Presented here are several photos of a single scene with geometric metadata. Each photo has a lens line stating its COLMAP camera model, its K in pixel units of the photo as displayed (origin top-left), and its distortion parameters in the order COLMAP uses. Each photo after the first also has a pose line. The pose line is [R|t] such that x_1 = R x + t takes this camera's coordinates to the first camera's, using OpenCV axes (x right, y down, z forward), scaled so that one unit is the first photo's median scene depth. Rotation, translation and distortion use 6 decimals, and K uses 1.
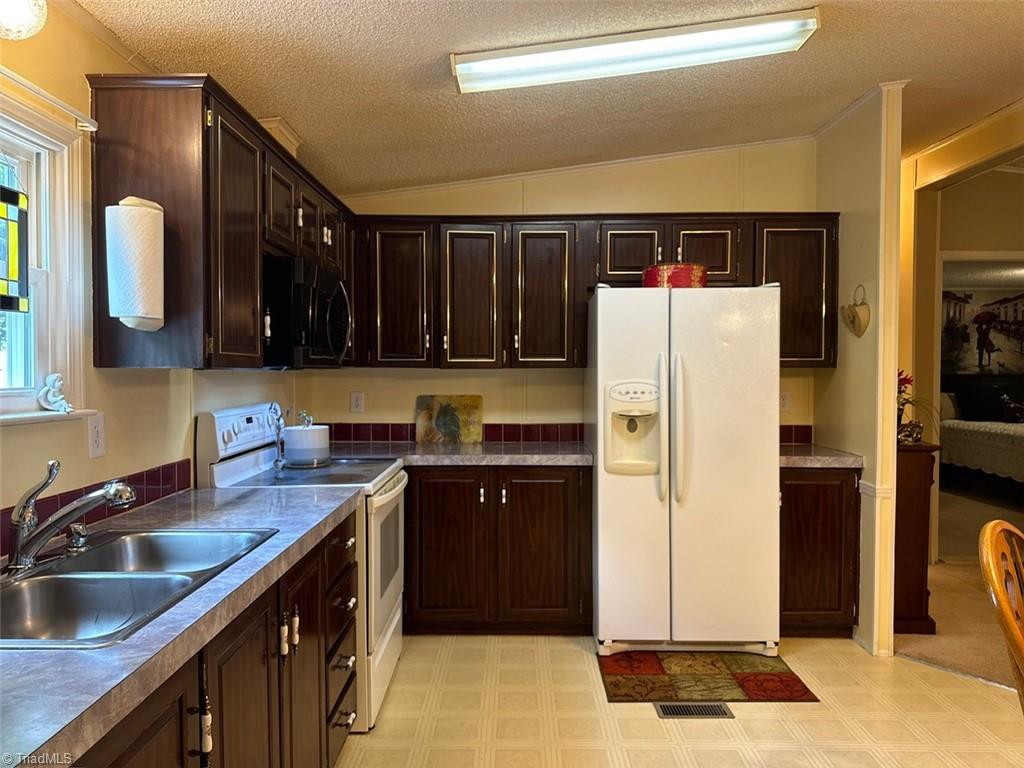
lens RADIAL K [[730.4, 0, 512.8], [0, 730.4, 382.2], [0, 0, 1]] dist [0.044727, -0.002603]
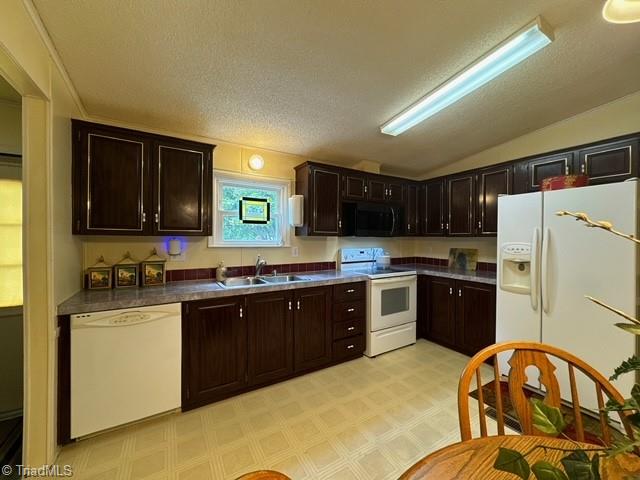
lens RADIAL K [[254.7, 0, 321.6], [0, 254.7, 239.8], [0, 0, 1]] dist [-0.002018, -0.000346]
pose [[0.526954, 0.009774, -0.849838, 0.457238], [-0.021611, 0.999765, -0.001901, 0.001094], [0.849619, 0.019367, 0.527041, 0.220221]]
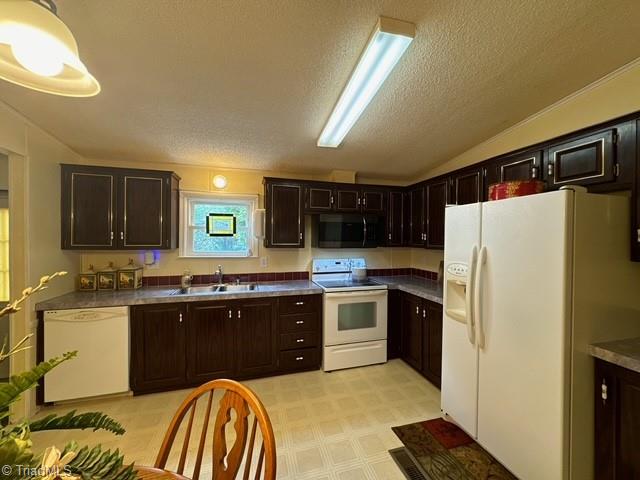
lens RADIAL K [[254.7, 0, 321.2], [0, 254.7, 239.9], [0, 0, 1]] dist [-0.002018, -0.000346]
pose [[0.283708, 0.009222, -0.958866, 0.615392], [-0.024736, 0.999691, 0.002296, -0.045620], [0.958592, 0.023067, 0.283849, 0.544167]]
